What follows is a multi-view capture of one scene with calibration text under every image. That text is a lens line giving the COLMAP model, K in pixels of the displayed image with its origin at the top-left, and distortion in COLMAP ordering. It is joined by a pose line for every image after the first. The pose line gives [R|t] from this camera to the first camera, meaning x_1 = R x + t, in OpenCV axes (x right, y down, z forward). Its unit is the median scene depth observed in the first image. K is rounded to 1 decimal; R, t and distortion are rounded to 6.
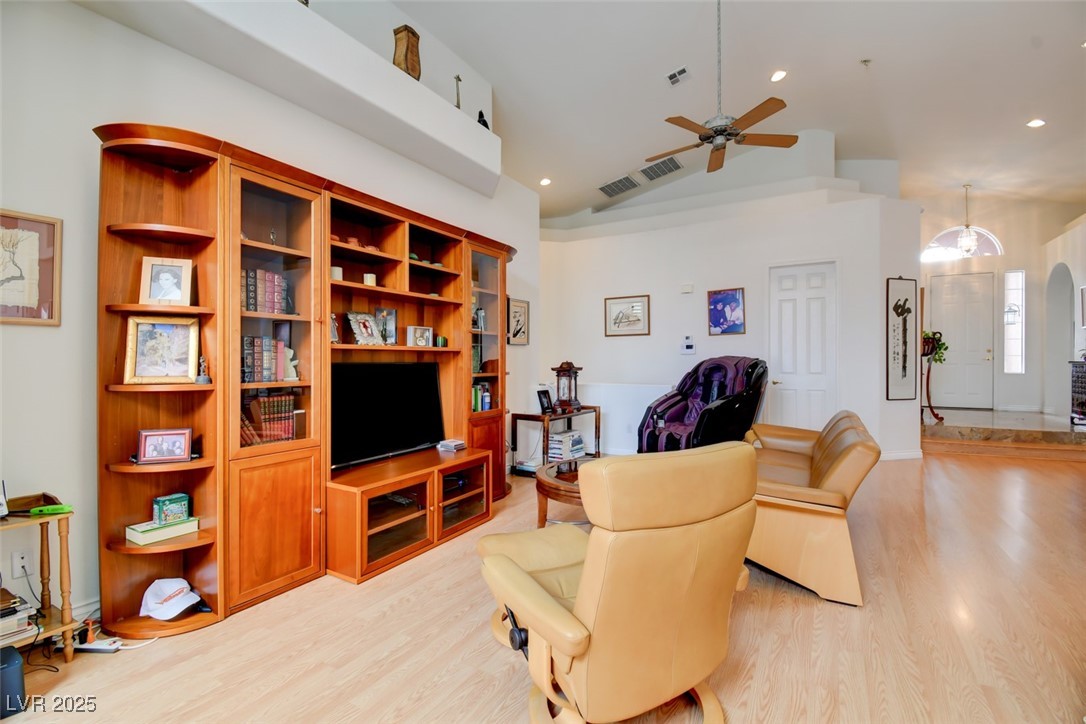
lens RADIAL K [[494.0, 0, 541.3], [0, 494.0, 359.6], [0, 0, 1]] dist [0.002814, -0.002179]
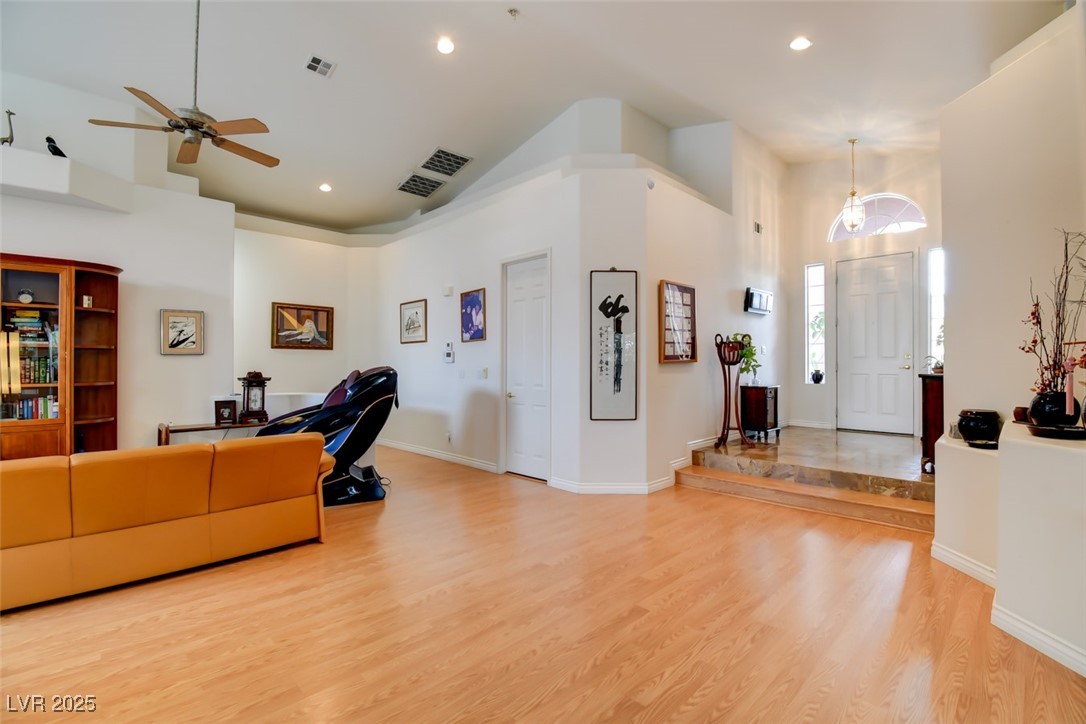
lens RADIAL K [[487.0, 0, 542.2], [0, 487.0, 364.2], [0, 0, 1]] dist [-0.006980, -0.006438]
pose [[0.963811, 0.001564, -0.266581, 0.735466], [-0.000440, 0.999991, 0.004273, -0.012775], [0.266585, -0.004001, 0.963803, 0.185906]]
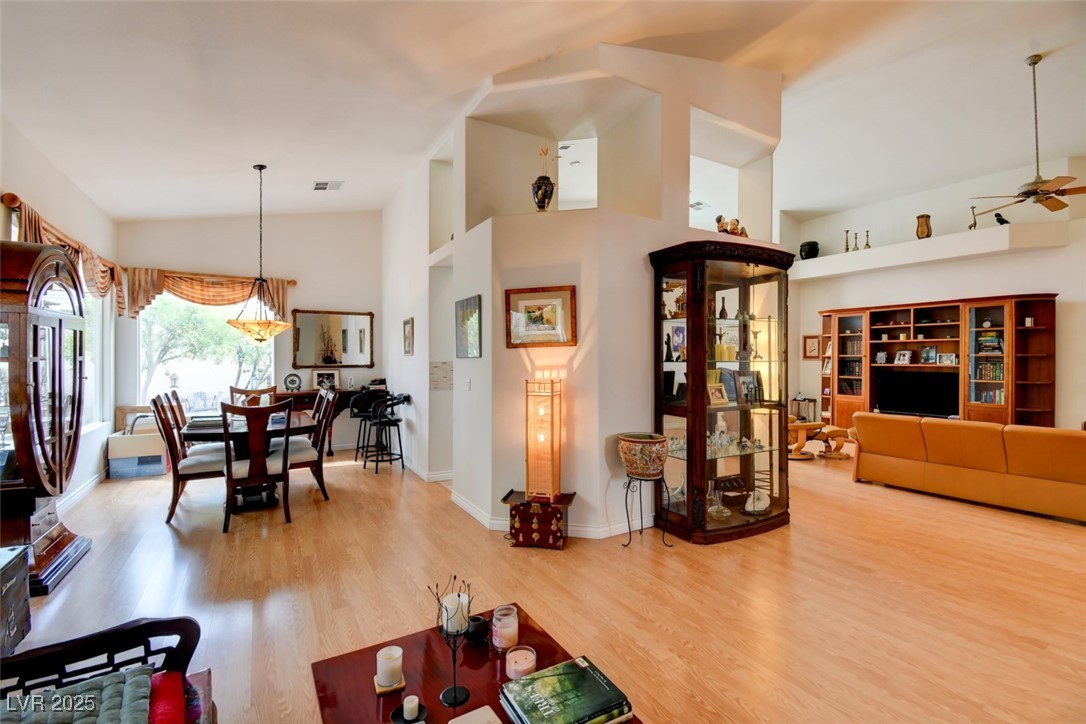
lens RADIAL K [[487.0, 0, 540.3], [0, 487.0, 357.3], [0, 0, 1]] dist [-0.006980, -0.006438]
pose [[-0.494419, 0.004351, -0.869213, 1.272821], [0.003661, 0.999989, 0.002923, -0.039673], [0.869216, -0.001737, -0.494429, 0.328895]]
